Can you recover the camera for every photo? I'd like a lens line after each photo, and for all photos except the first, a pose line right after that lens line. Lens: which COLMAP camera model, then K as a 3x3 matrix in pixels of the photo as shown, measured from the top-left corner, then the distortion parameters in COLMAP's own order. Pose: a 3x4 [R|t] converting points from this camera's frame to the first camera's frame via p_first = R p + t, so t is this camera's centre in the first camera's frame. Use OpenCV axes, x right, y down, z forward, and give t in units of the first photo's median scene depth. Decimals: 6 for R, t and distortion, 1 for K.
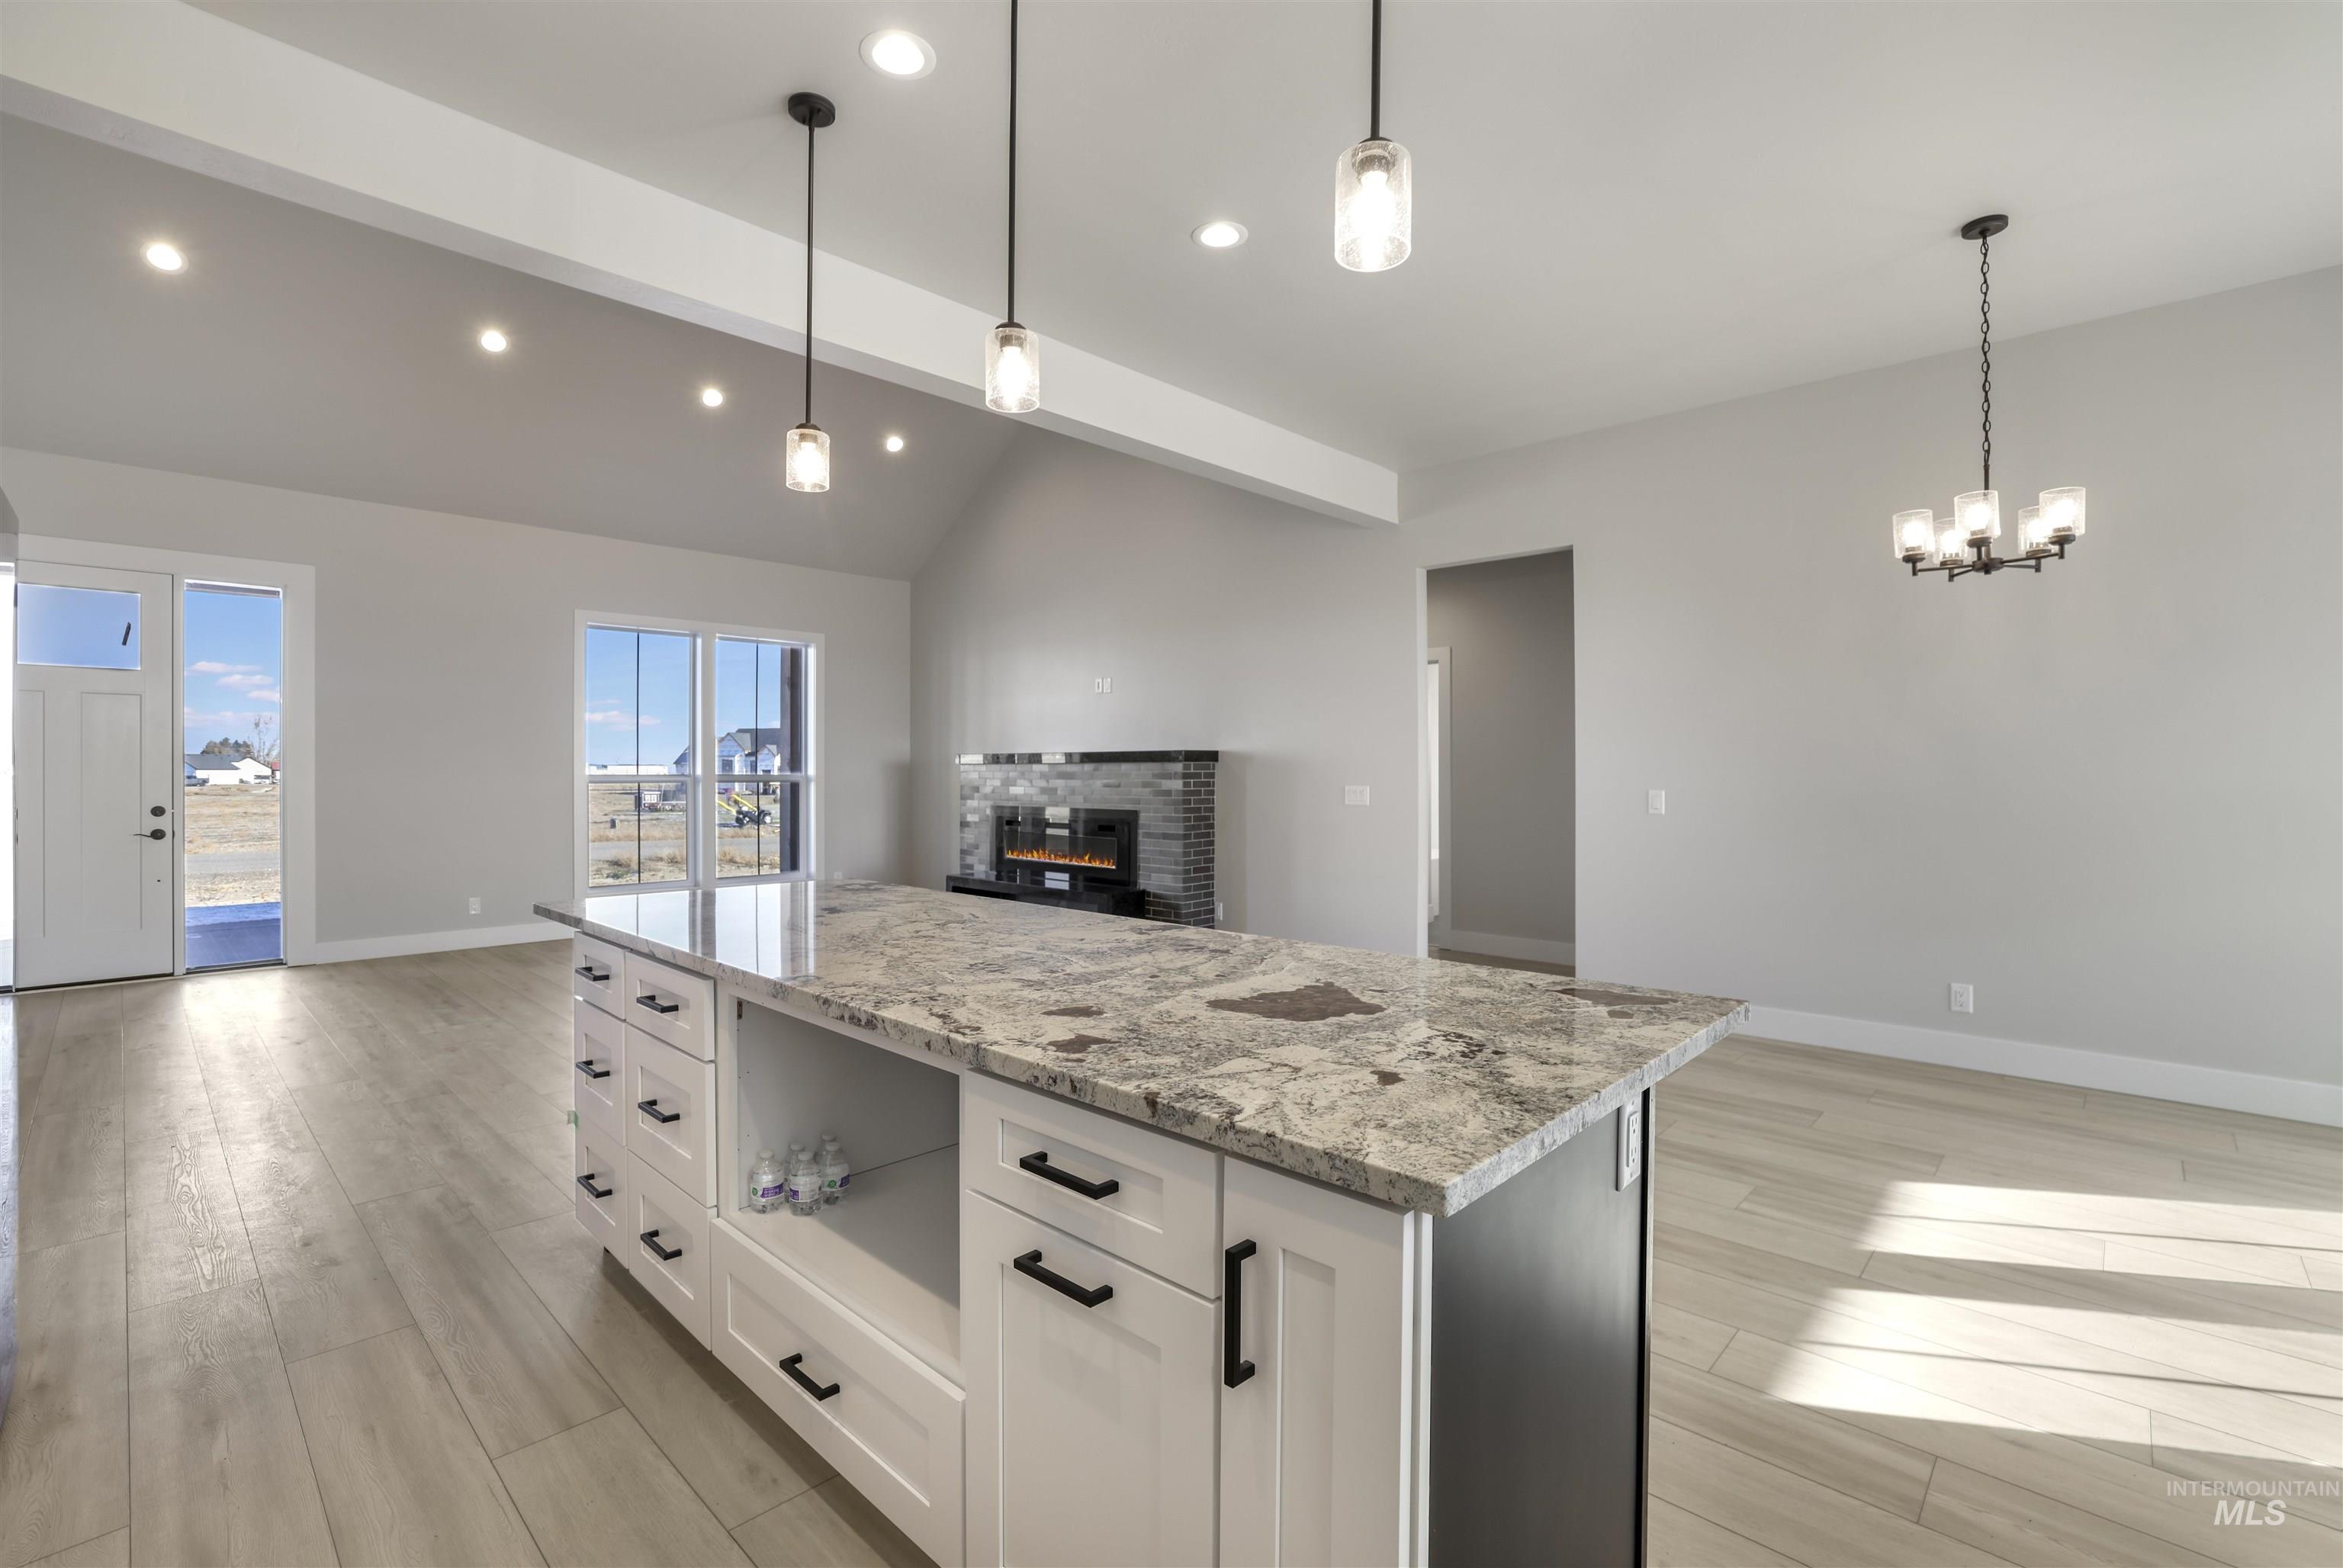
lens RADIAL K [[1050.9, 0, 1134.9], [0, 1050.9, 785.6], [0, 0, 1]] dist [-0.039400, 0.009924]
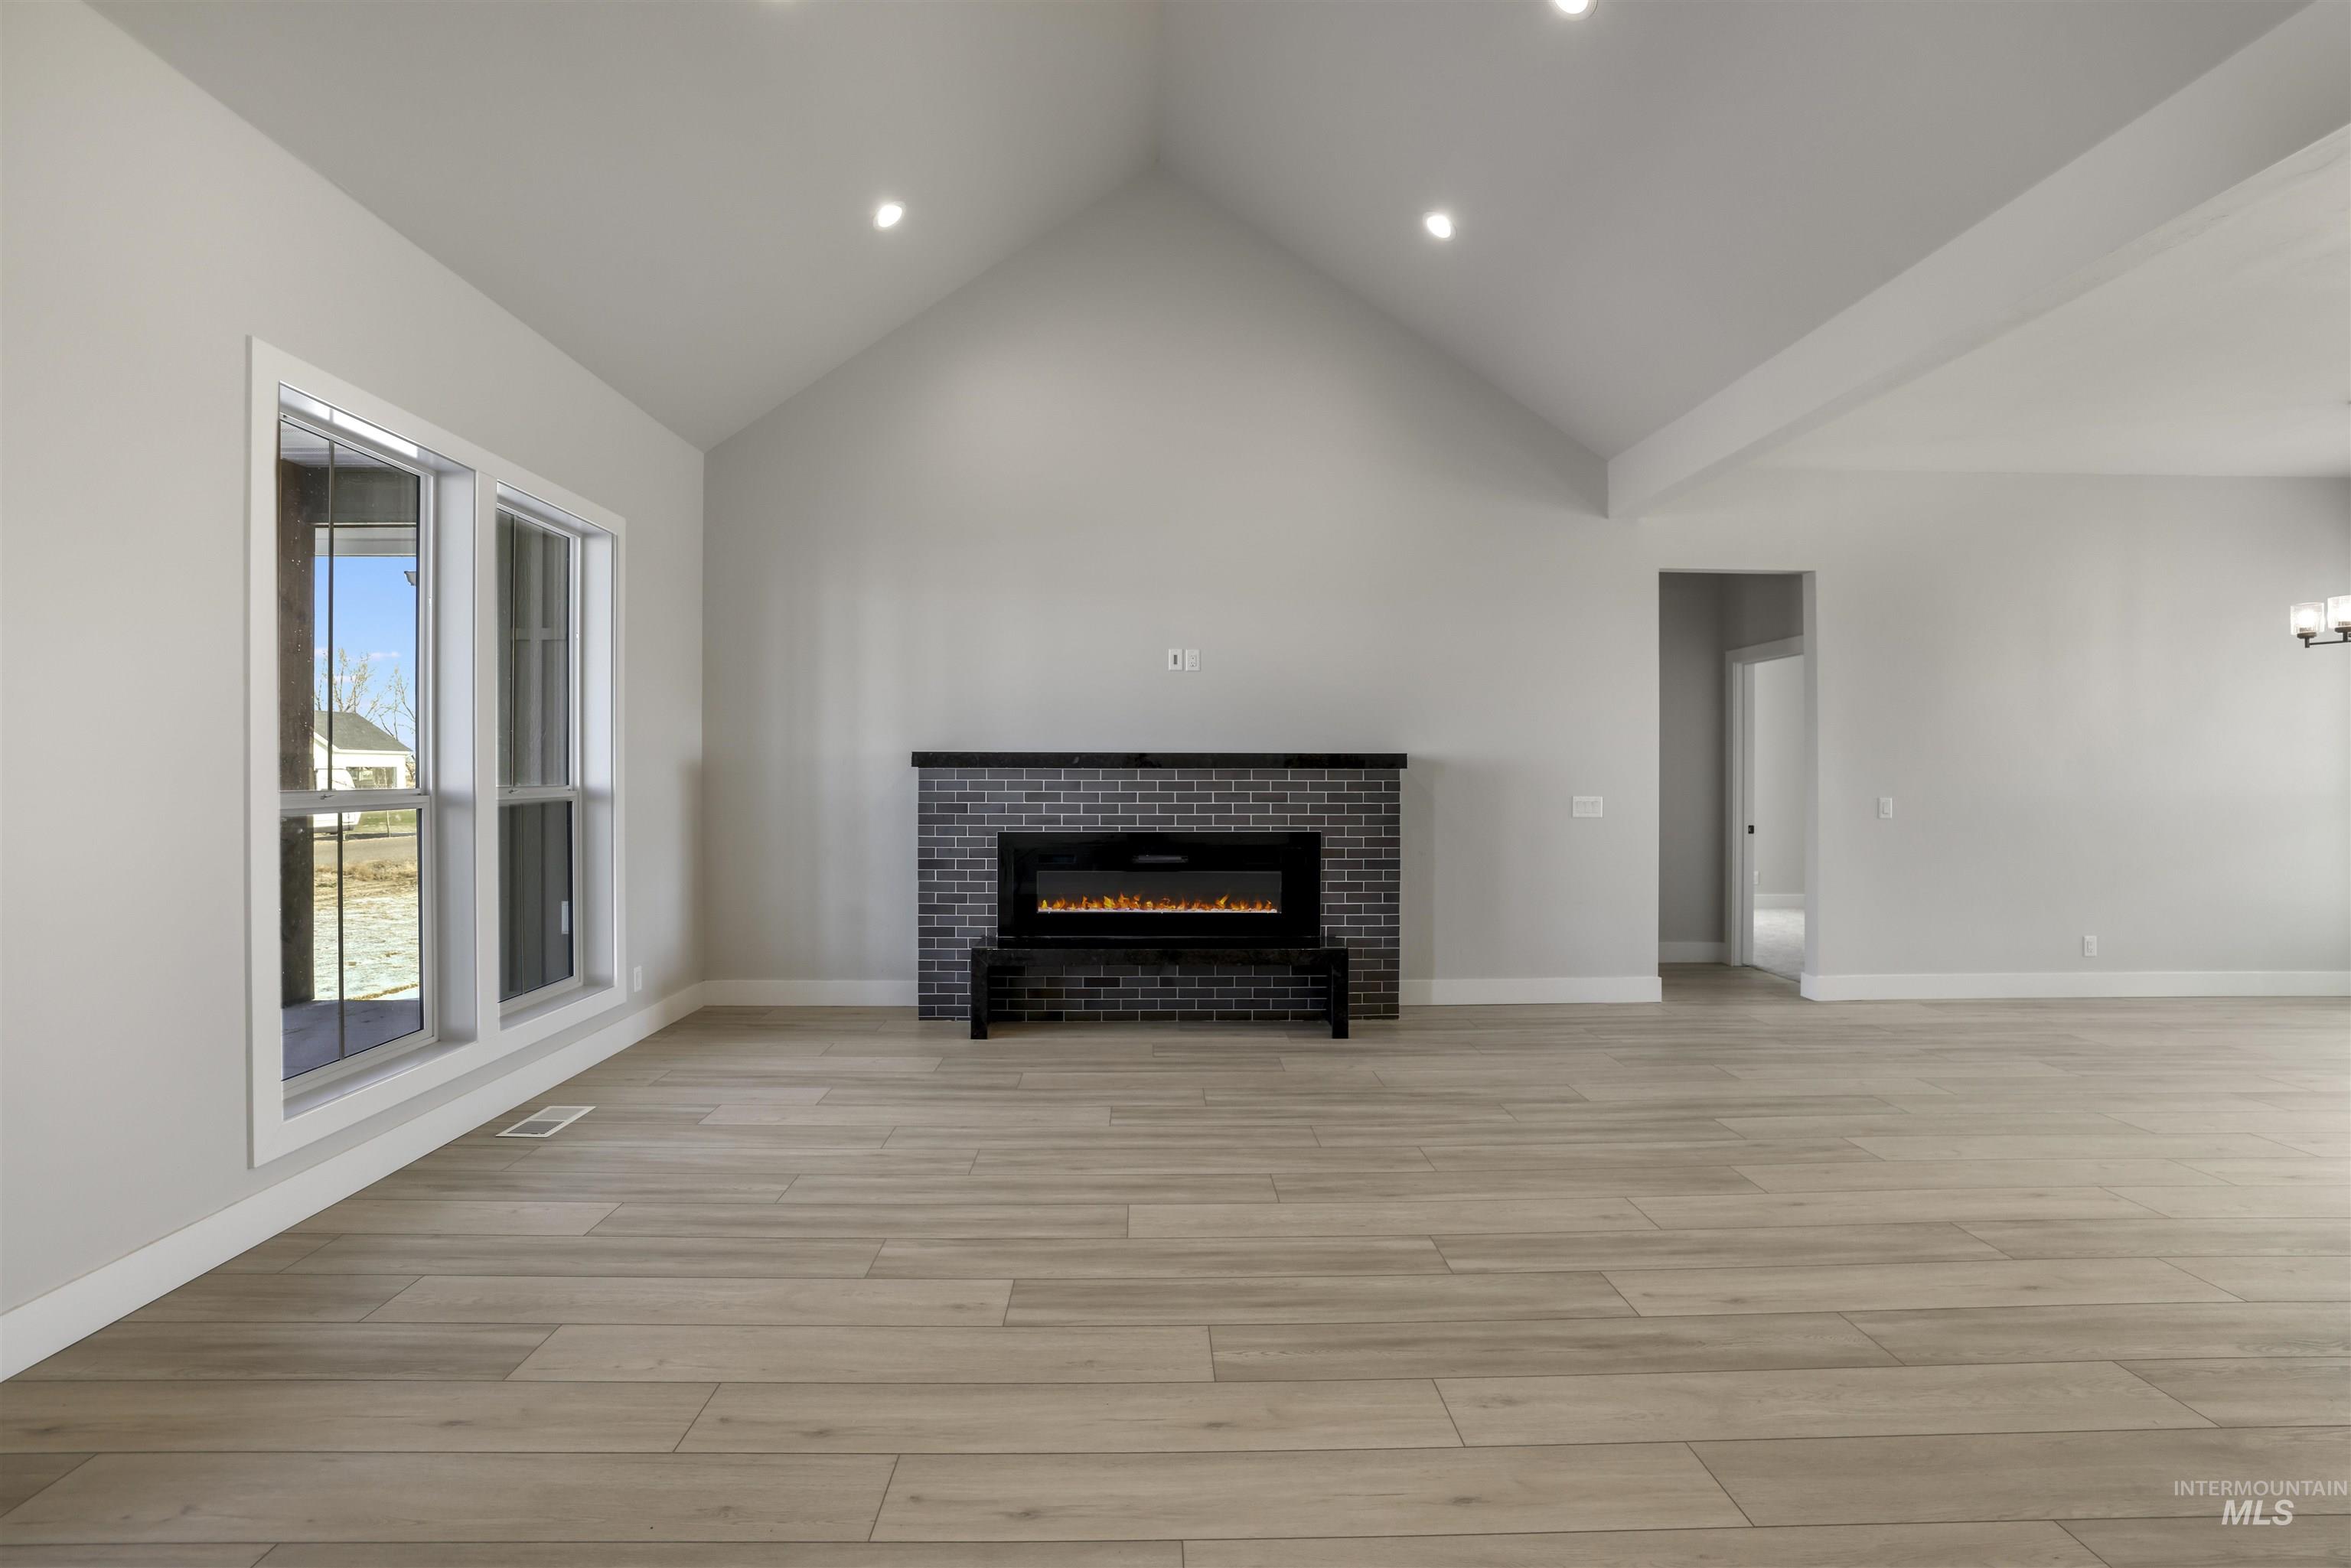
lens RADIAL K [[1054.5, 0, 1173.3], [0, 1054.5, 765.9], [0, 0, 1]] dist [-0.039400, 0.009924]
pose [[0.679752, 0.006918, 0.733410, -0.634415], [0.005445, 0.999880, -0.014478, -0.014003], [-0.733422, 0.013835, 0.679633, 0.567930]]
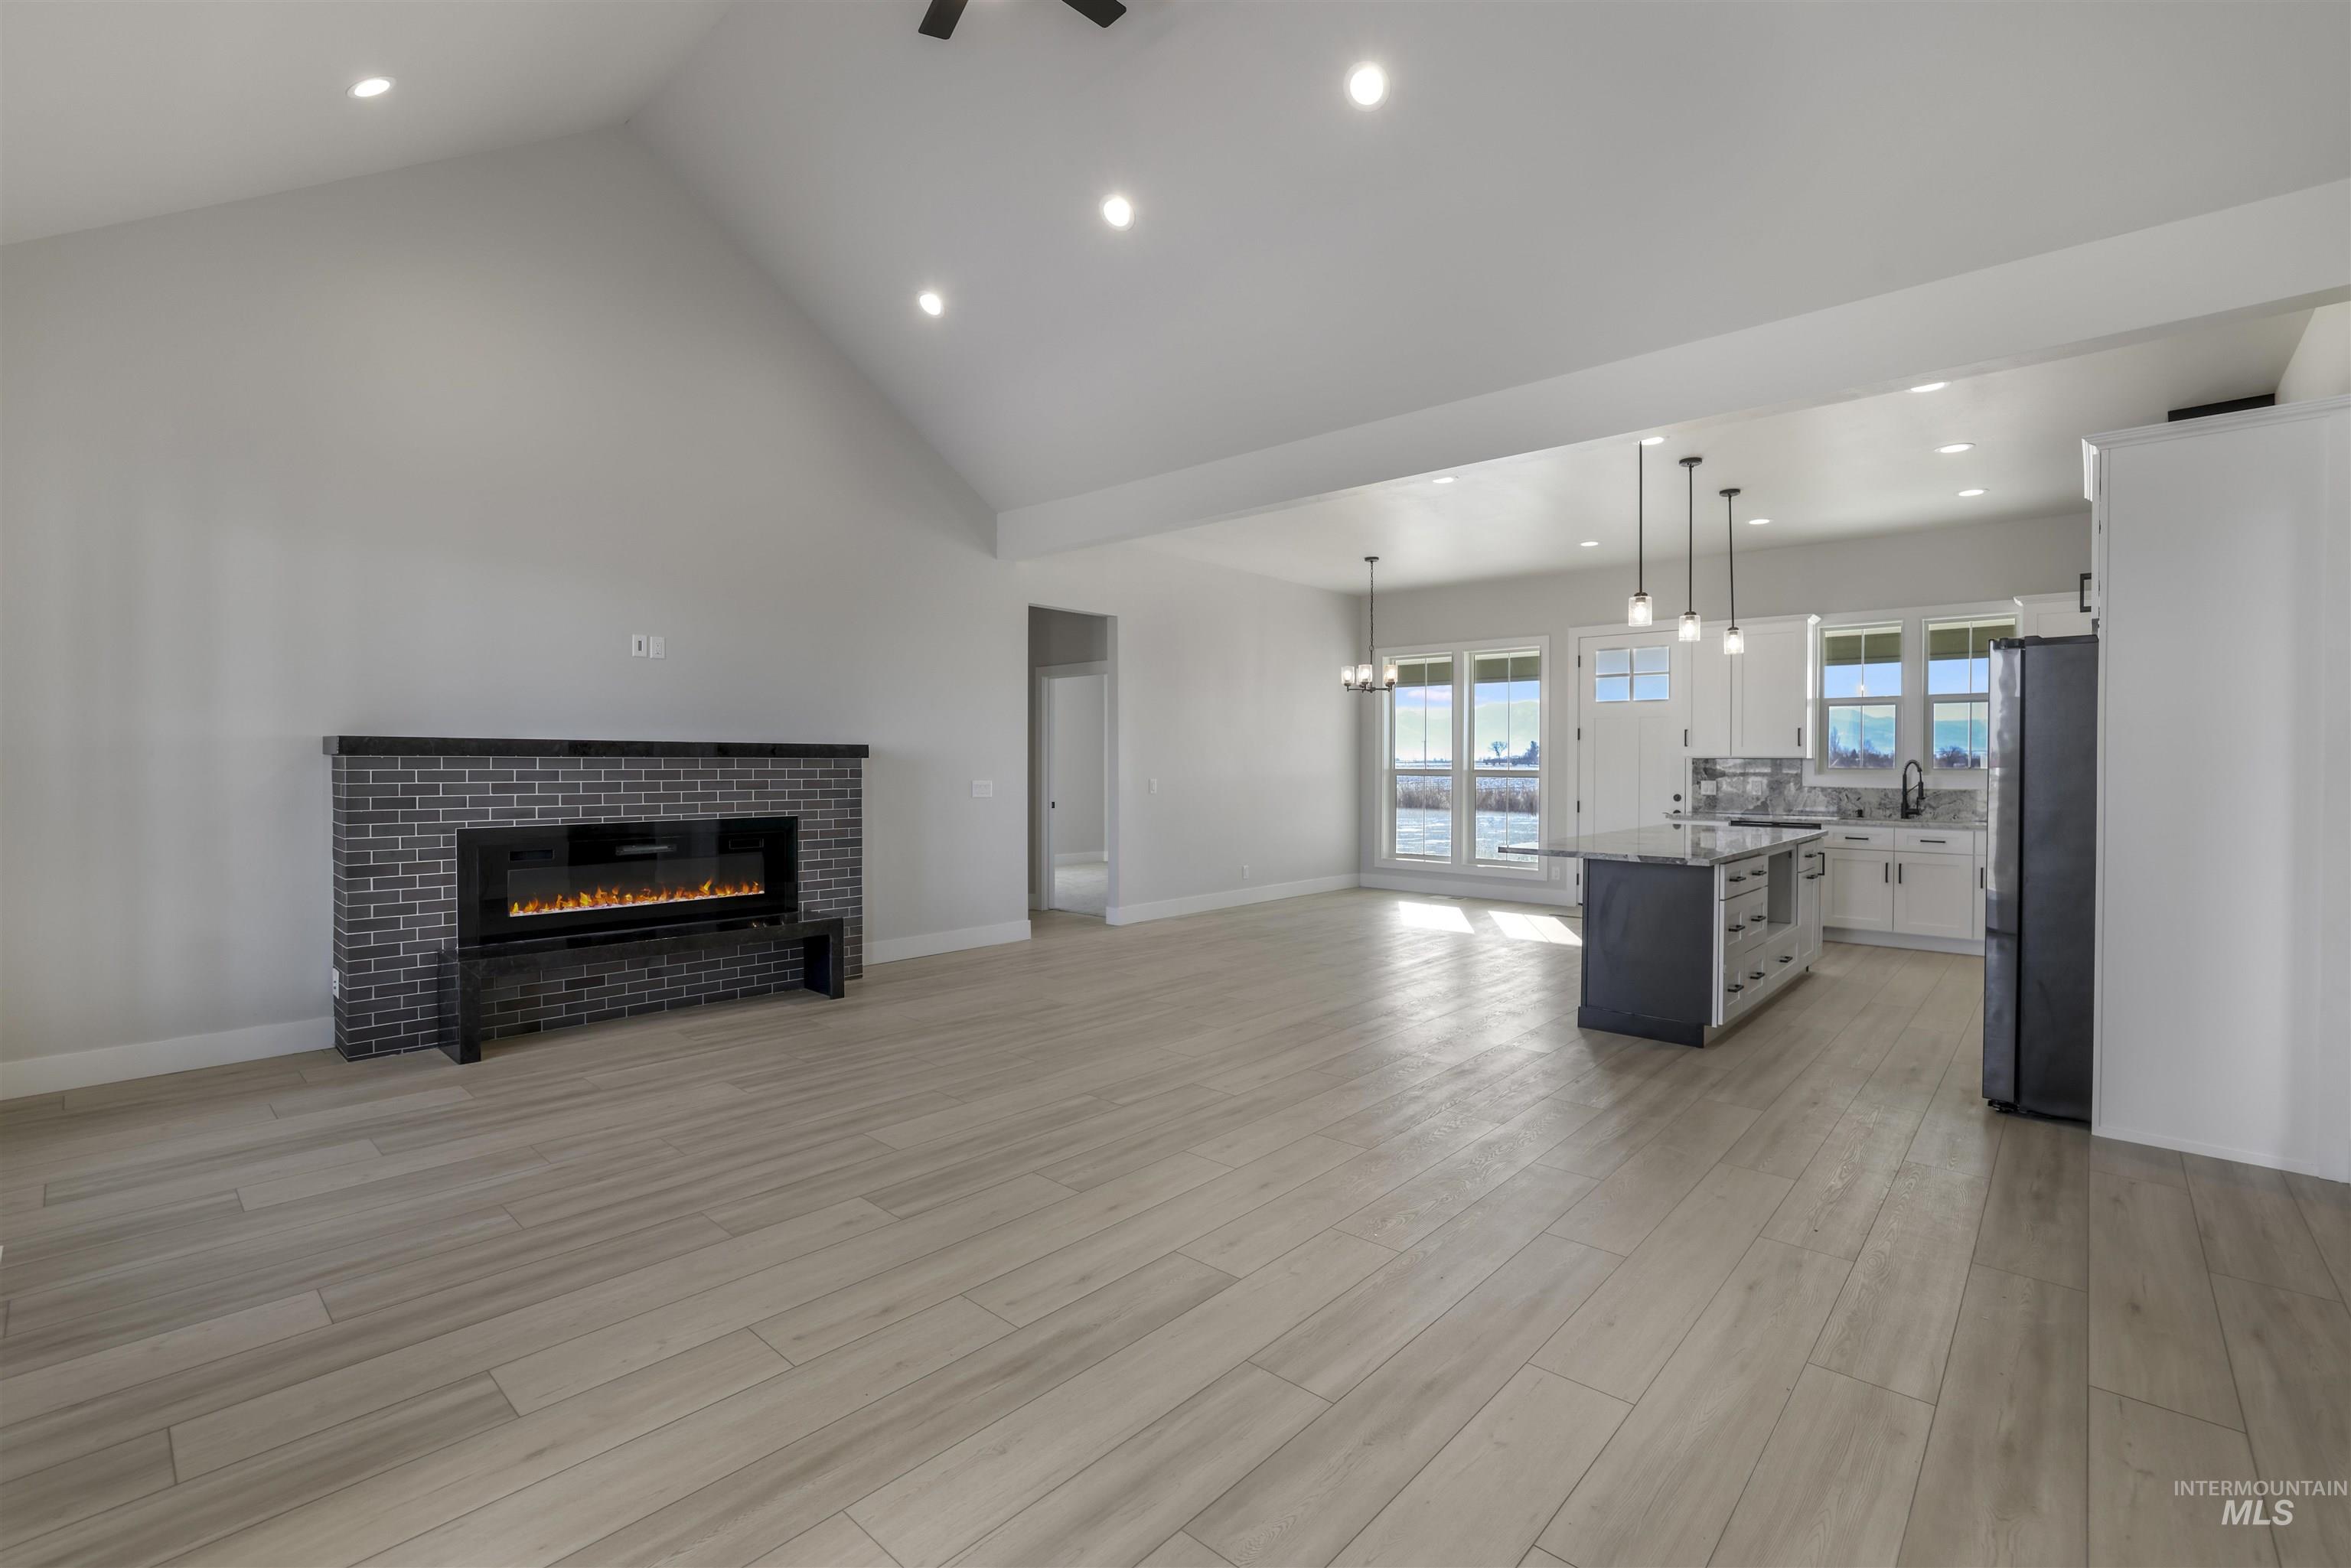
lens RADIAL K [[1054.5, 0, 1189.3], [0, 1054.5, 762.1], [0, 0, 1]] dist [-0.039400, 0.009924]
pose [[-0.080367, 0.000989, 0.996765, -0.851405], [0.008338, 0.999965, -0.000320, -0.016203], [-0.996730, 0.008285, -0.080372, 0.769618]]
